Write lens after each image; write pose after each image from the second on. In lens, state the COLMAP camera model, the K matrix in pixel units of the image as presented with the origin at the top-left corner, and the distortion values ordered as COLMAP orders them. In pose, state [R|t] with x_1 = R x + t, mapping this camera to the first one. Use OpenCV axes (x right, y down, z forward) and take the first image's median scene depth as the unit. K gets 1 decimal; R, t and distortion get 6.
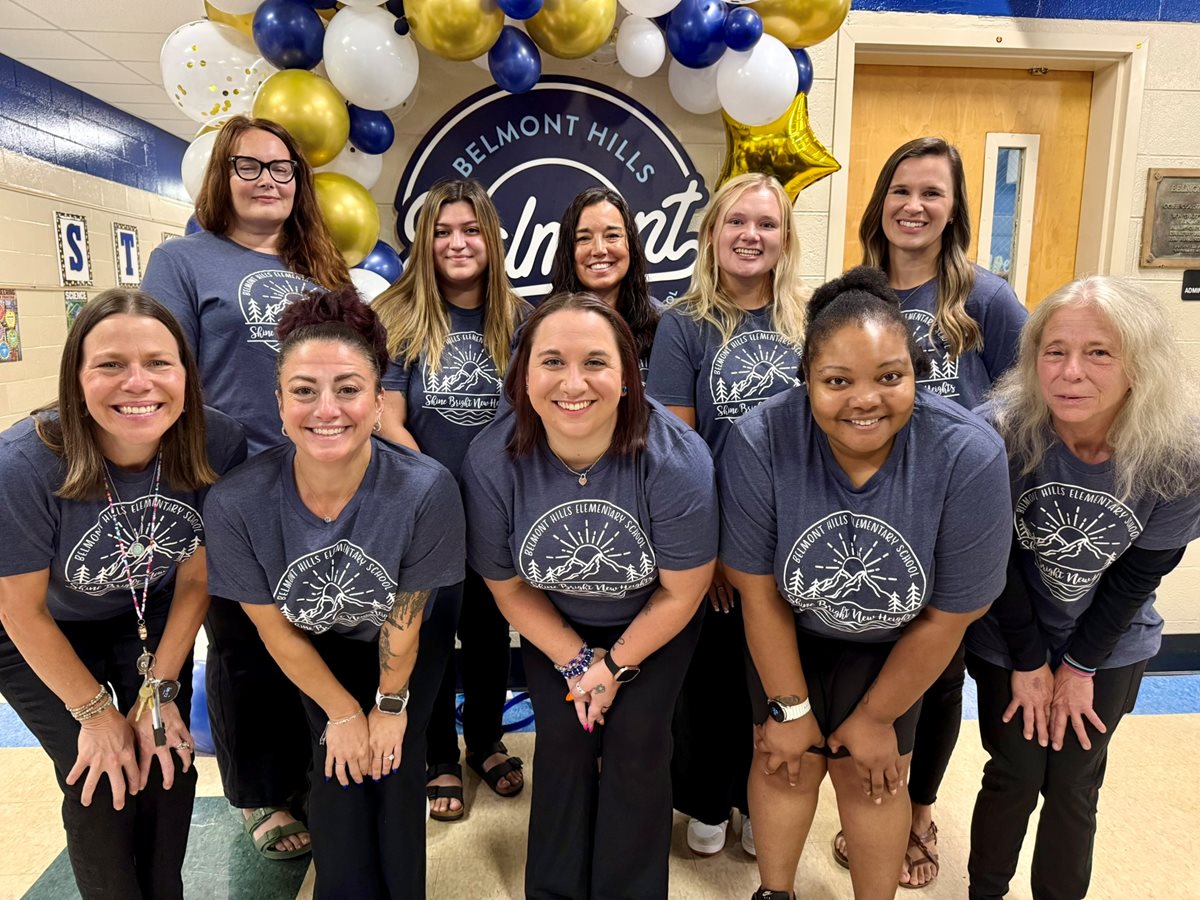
lens RADIAL K [[843.7, 0, 598.2], [0, 843.7, 448.2], [0, 0, 1]] dist [-0.007235, 0.004142]
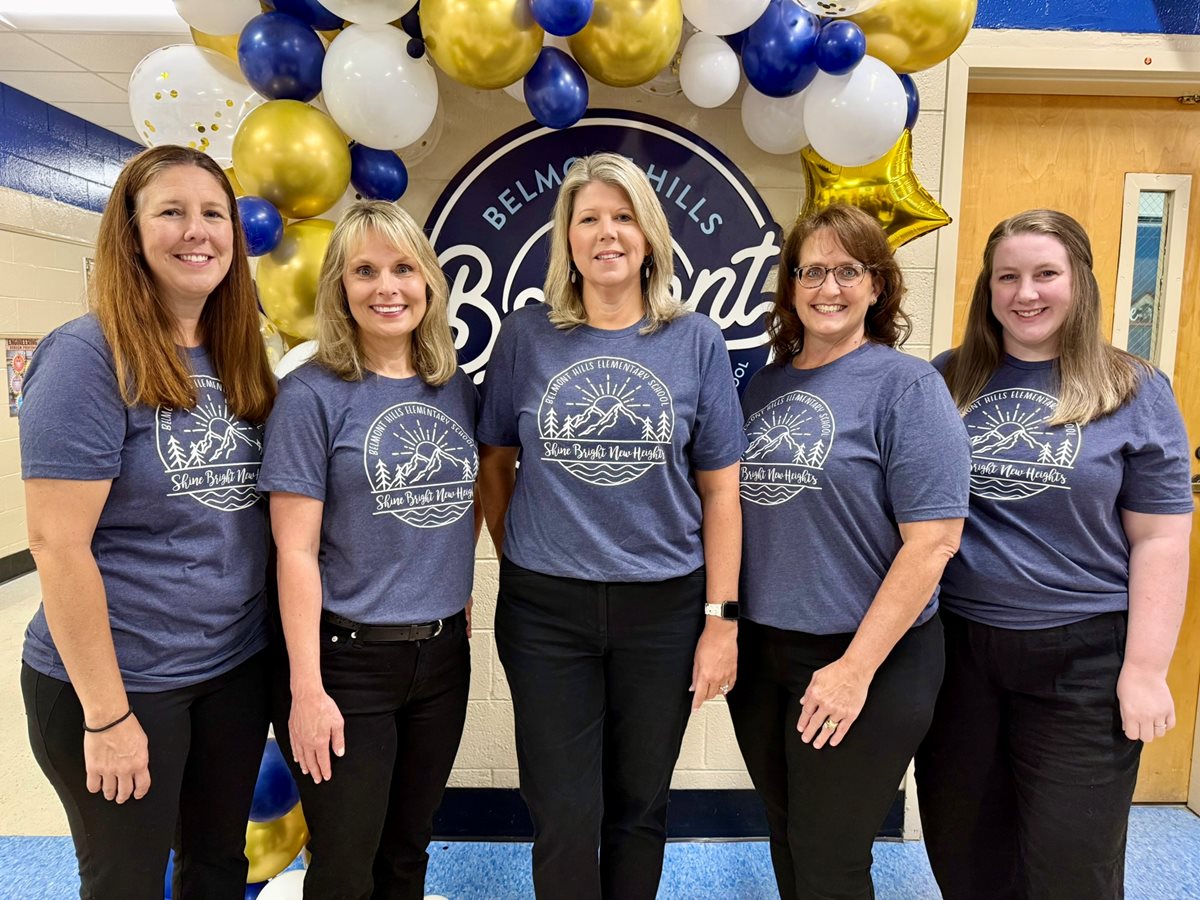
lens RADIAL K [[836.7, 0, 596.5], [0, 836.7, 447.1], [0, 0, 1]] dist [0.016725, -0.019814]
pose [[0.998421, 0.012496, -0.054765, -0.009831], [-0.014920, 0.998917, -0.044078, -0.068021], [0.054155, 0.044825, 0.997526, 0.178022]]
